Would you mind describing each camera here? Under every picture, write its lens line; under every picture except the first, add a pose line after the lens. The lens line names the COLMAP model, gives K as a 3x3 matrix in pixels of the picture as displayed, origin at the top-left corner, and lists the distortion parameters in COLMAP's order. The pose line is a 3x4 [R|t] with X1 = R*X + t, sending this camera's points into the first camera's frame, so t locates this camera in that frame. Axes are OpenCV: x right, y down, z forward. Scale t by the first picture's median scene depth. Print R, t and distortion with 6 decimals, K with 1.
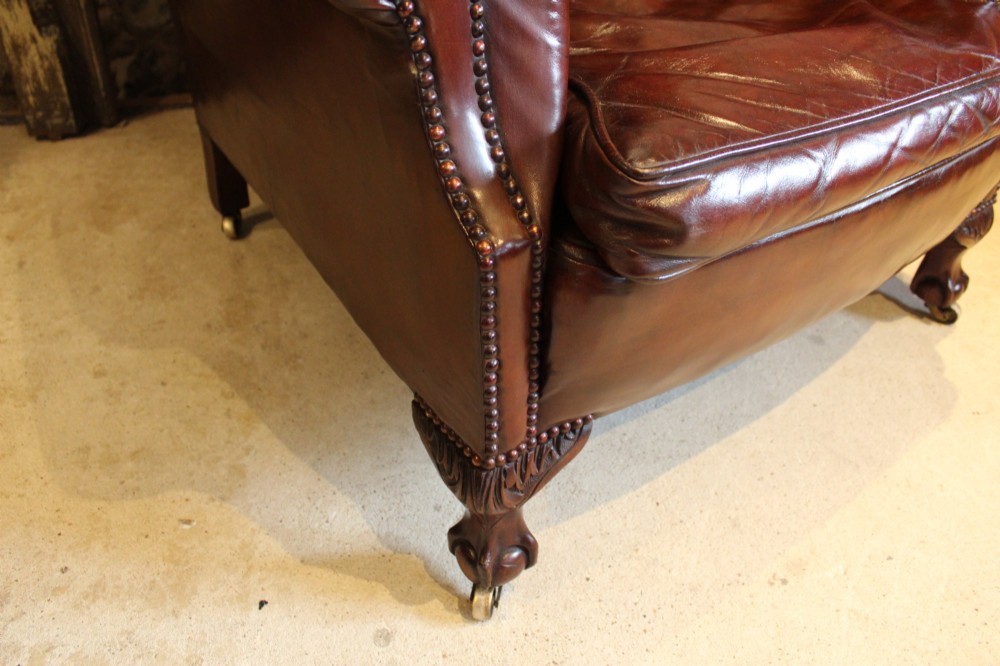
lens RADIAL K [[821.8, 0, 493.8], [0, 821.8, 327.2], [0, 0, 1]] dist [-0.166445, 0.140113]
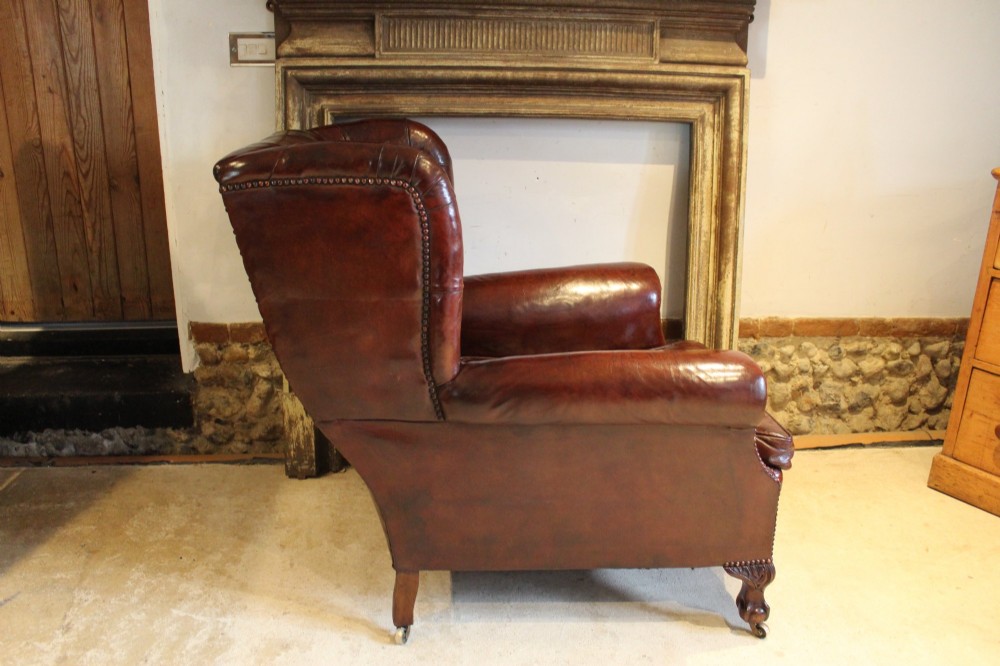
lens RADIAL K [[821.8, 0, 492.4], [0, 821.8, 326.9], [0, 0, 1]] dist [-0.166445, 0.140113]
pose [[0.989429, 0.039613, -0.139501, 0.038827], [-0.085942, 0.935010, -0.344049, -0.003438], [0.116807, 0.352401, 0.928531, -0.911833]]
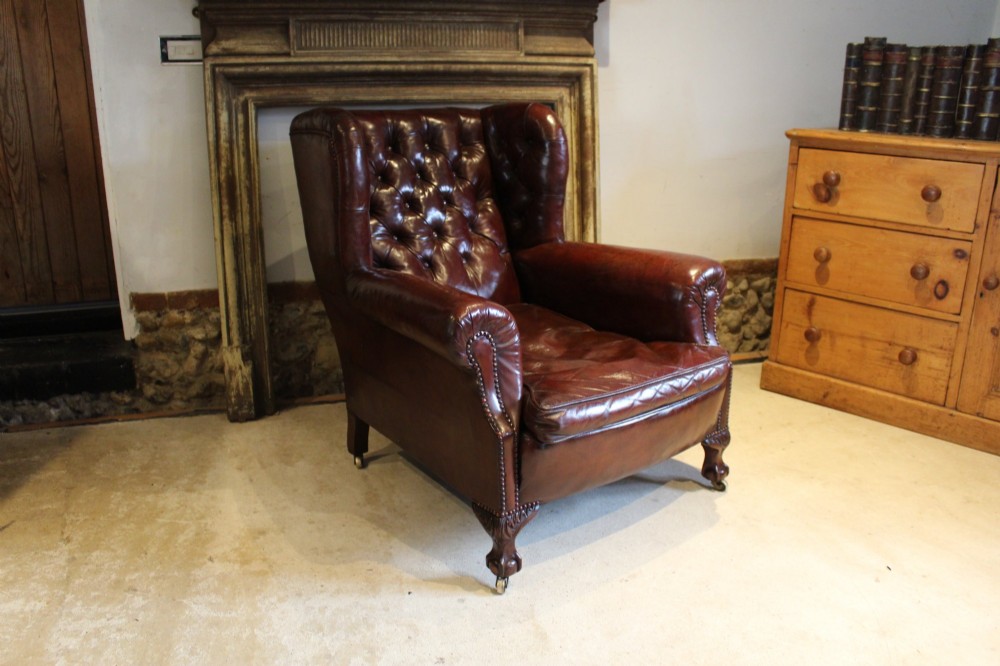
lens RADIAL K [[821.8, 0, 490.7], [0, 821.8, 325.5], [0, 0, 1]] dist [-0.166445, 0.140113]
pose [[0.999219, -0.028577, 0.027274, -0.073693], [0.036564, 0.930400, -0.364718, 0.413315], [-0.014953, 0.365430, 0.930719, -1.320113]]
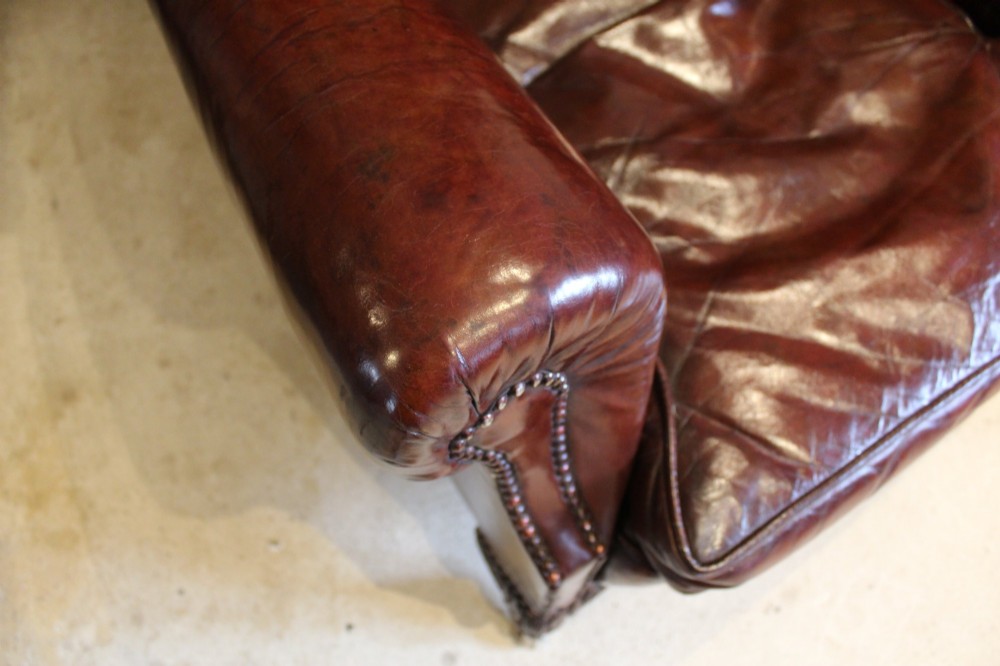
lens RADIAL K [[821.8, 0, 491.5], [0, 821.8, 328.7], [0, 0, 1]] dist [-0.166445, 0.140113]
pose [[0.999541, 0.021060, -0.021799, -0.045776], [-0.008834, 0.890383, 0.455126, -0.523376], [0.028995, -0.454725, 0.890160, 0.099121]]
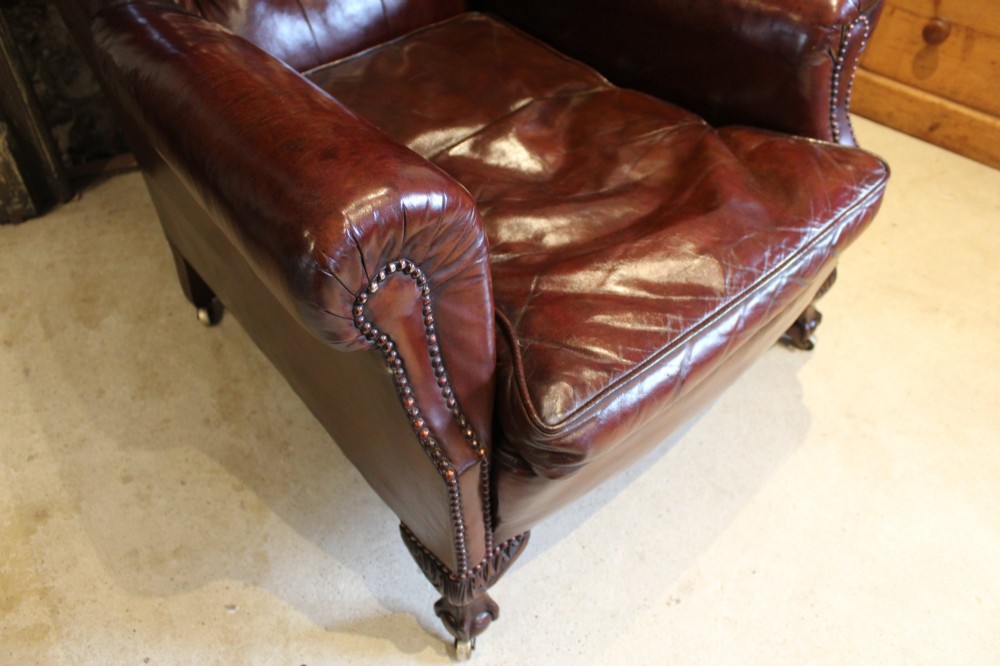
lens RADIAL K [[821.8, 0, 493.8], [0, 821.8, 327.3], [0, 0, 1]] dist [-0.166445, 0.140113]
pose [[0.991873, -0.099825, 0.078881, -0.013105], [0.087990, 0.986031, 0.141424, -0.327338], [-0.091897, -0.133334, 0.986801, -0.246812]]
